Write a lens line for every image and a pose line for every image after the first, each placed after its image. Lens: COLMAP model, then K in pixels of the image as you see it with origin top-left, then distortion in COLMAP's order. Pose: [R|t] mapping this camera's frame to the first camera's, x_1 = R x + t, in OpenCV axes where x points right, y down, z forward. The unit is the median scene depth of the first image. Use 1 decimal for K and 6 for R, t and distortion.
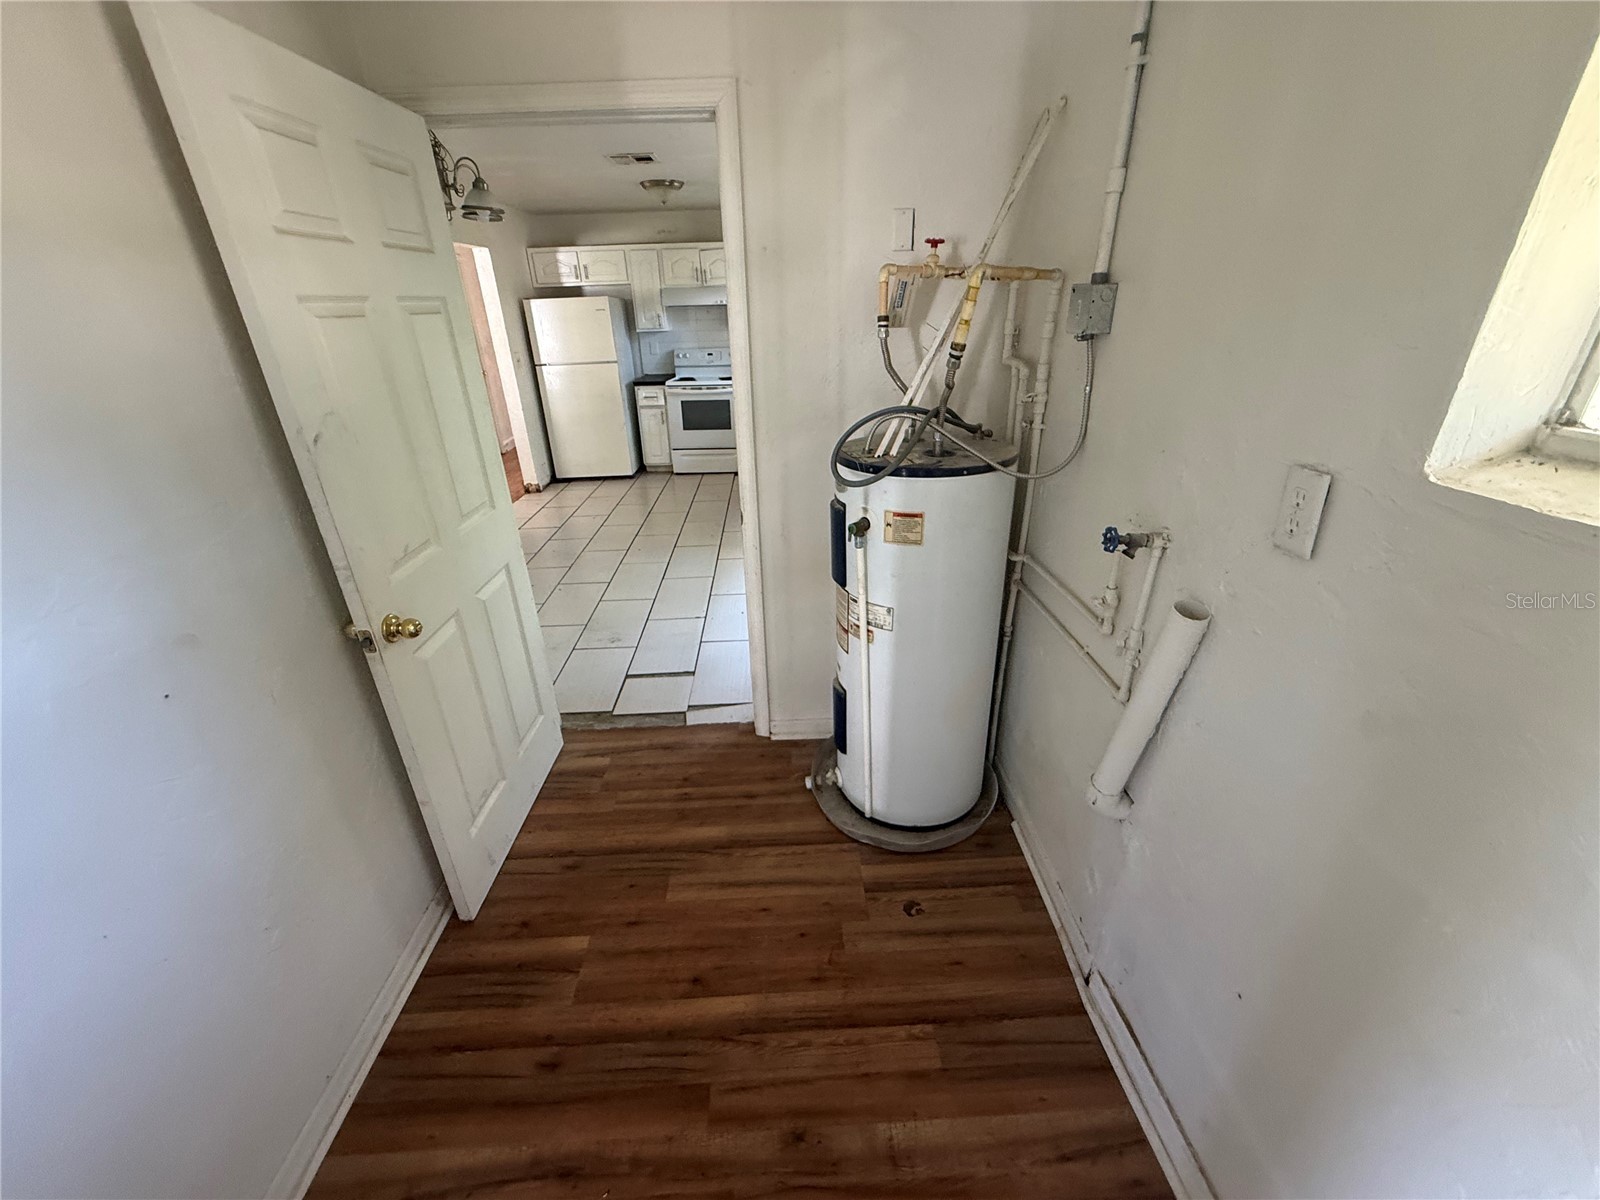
lens RADIAL K [[637.3, 0, 798.6], [0, 637.3, 598.3], [0, 0, 1]] dist [0.004572, -0.000192]
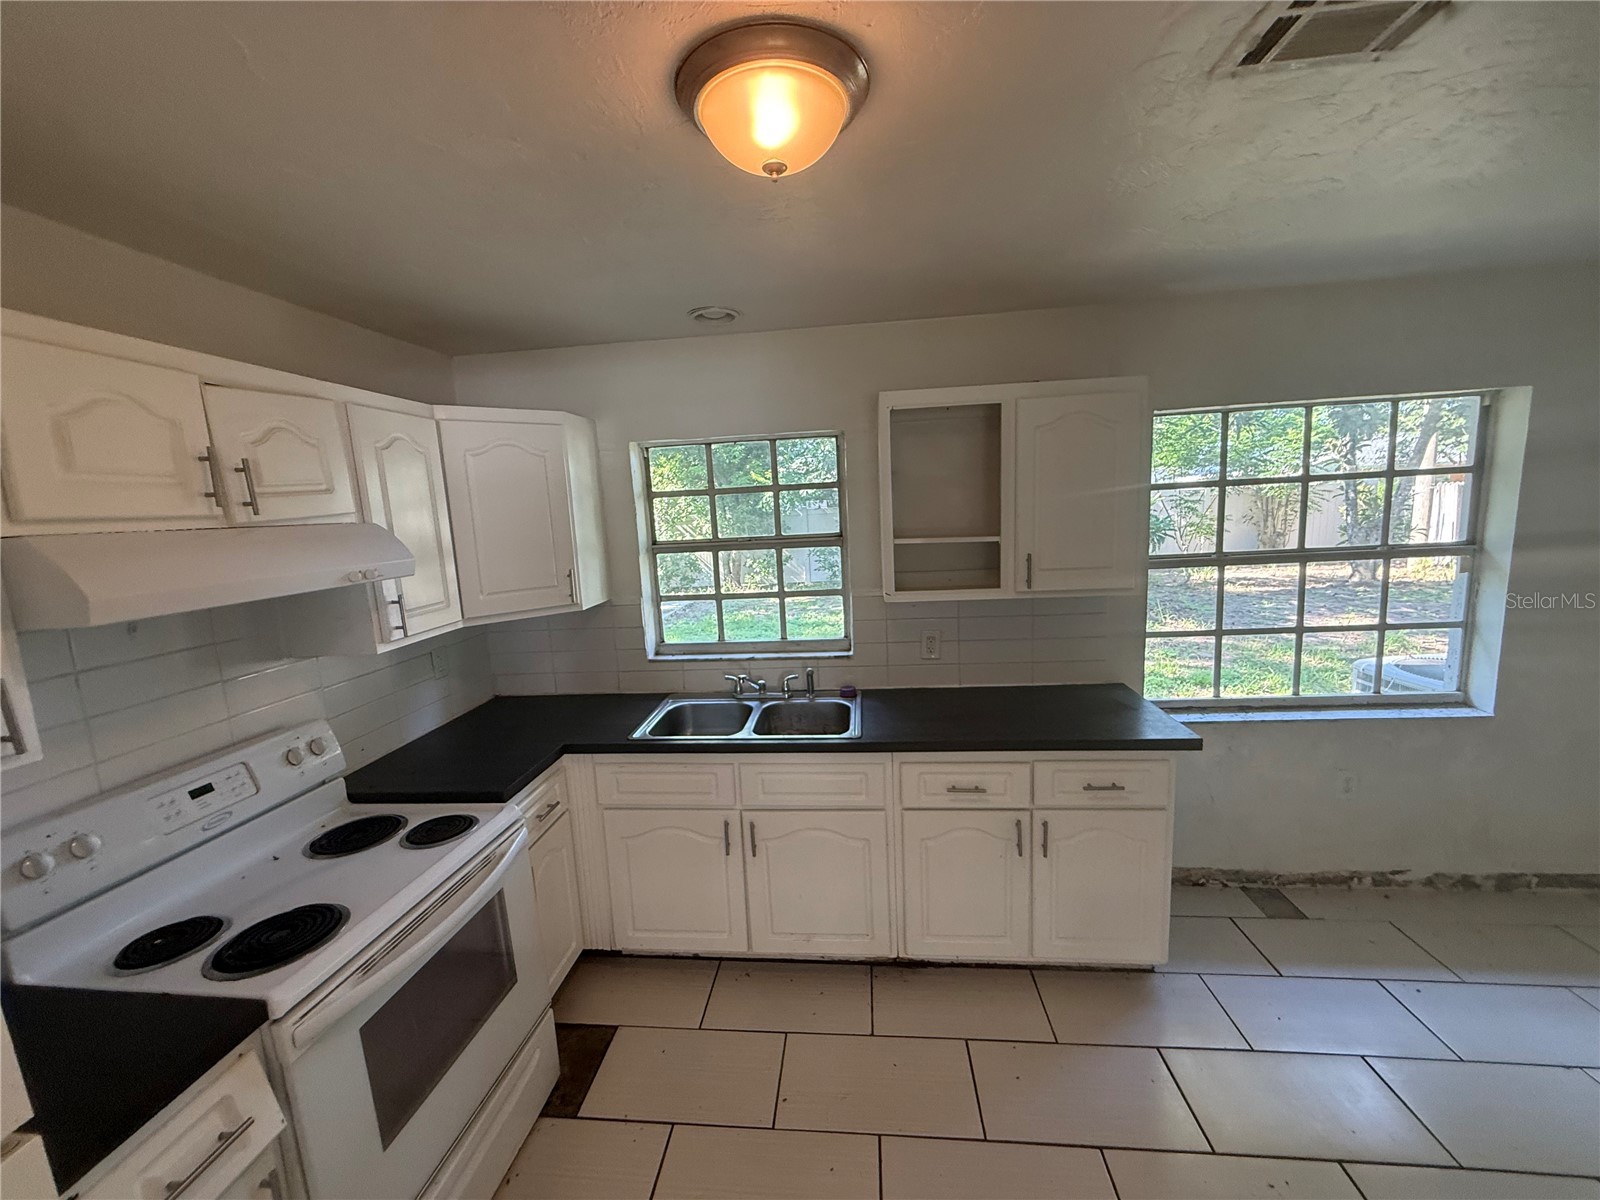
lens RADIAL K [[637.3, 0, 798.6], [0, 637.3, 598.3], [0, 0, 1]] dist [0.004572, -0.000192]
pose [[0.136103, -0.126860, 0.982539, -0.731330], [0.468296, 0.882210, 0.049036, -0.796678], [-0.873026, 0.453446, 0.179479, 1.653773]]
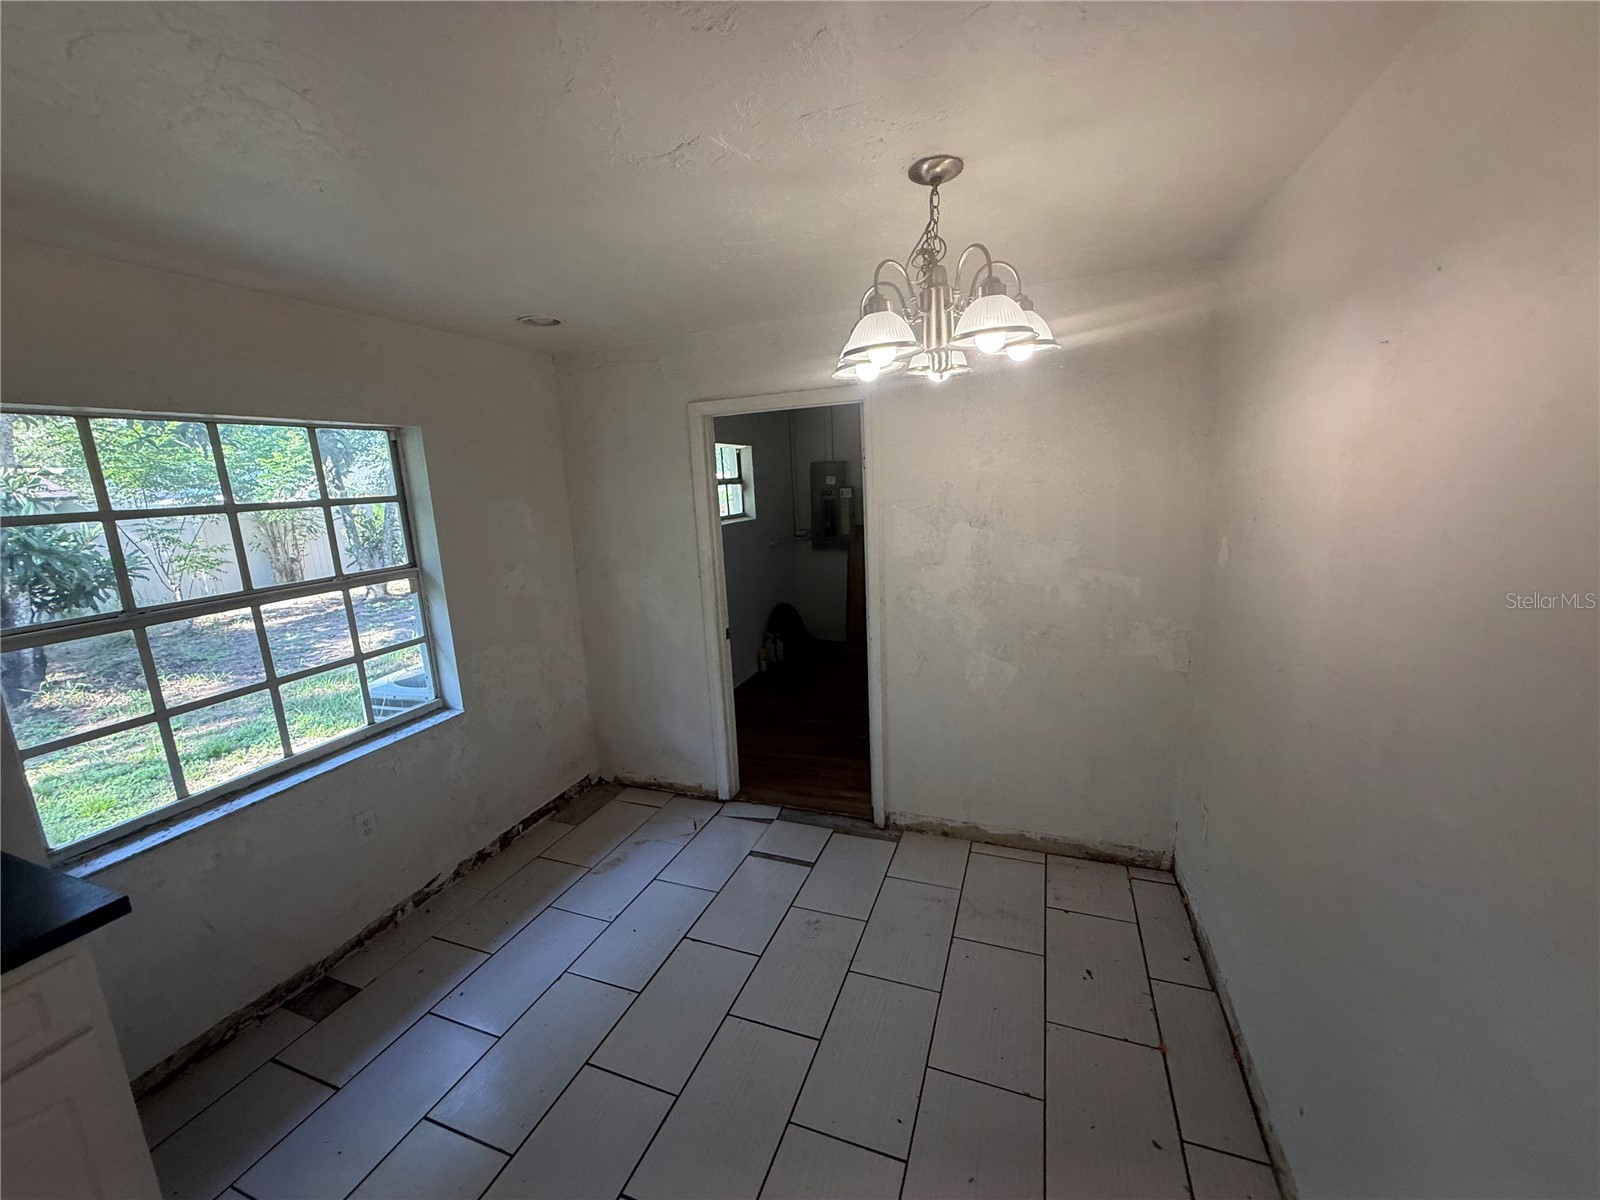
lens RADIAL K [[639.3, 0, 800.0], [0, 639.3, 600.0], [0, 0, 1]] dist [0.001398, -0.000138]
pose [[-0.918433, -0.004402, 0.395552, -0.648745], [0.232655, 0.802698, 0.549133, -0.741143], [-0.319926, 0.596369, -0.736200, 1.528058]]
